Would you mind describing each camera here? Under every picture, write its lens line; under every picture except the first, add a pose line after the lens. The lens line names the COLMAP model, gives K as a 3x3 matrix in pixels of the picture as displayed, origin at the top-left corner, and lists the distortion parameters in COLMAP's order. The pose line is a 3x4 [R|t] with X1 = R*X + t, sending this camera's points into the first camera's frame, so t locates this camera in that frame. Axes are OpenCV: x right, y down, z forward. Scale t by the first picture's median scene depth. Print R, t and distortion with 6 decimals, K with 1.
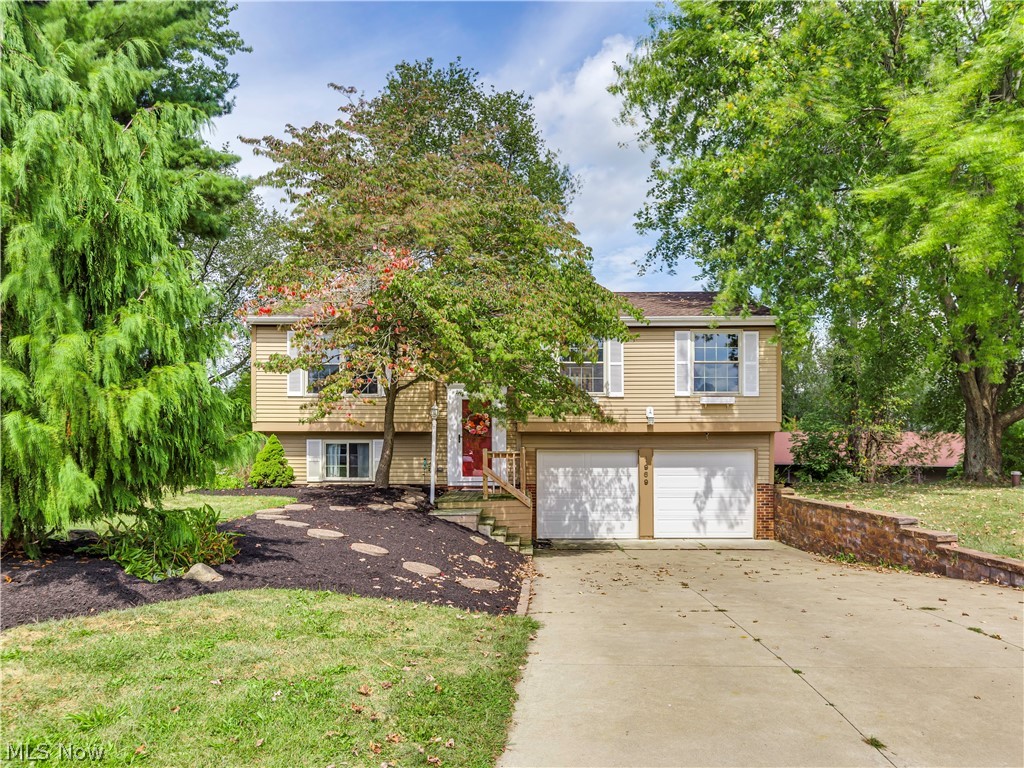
lens RADIAL K [[640.8, 0, 512.0], [0, 640.8, 384.0], [0, 0, 1]] dist [-0.000321, 0.000190]
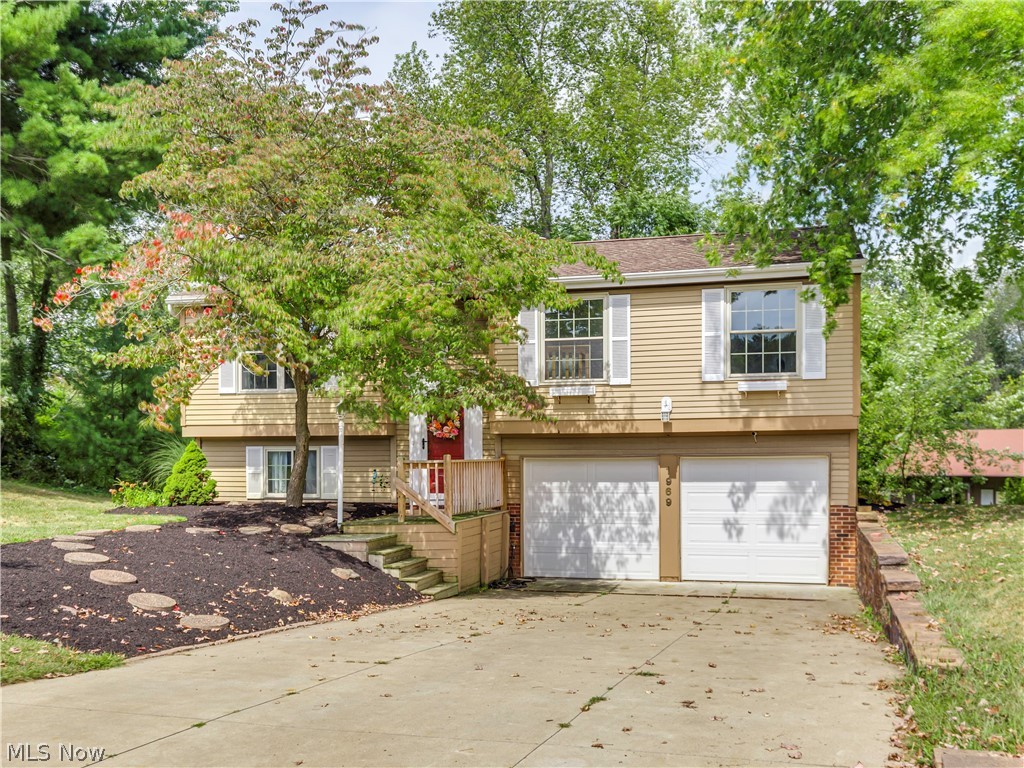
lens RADIAL K [[886.4, 0, 512.0], [0, 886.4, 384.0], [0, 0, 1]] dist [0.003002, -0.000663]
pose [[0.970658, -0.025269, -0.239132, 0.282876], [0.030116, 0.999408, 0.016637, -0.000853], [0.238570, -0.023351, 0.970845, -0.004692]]
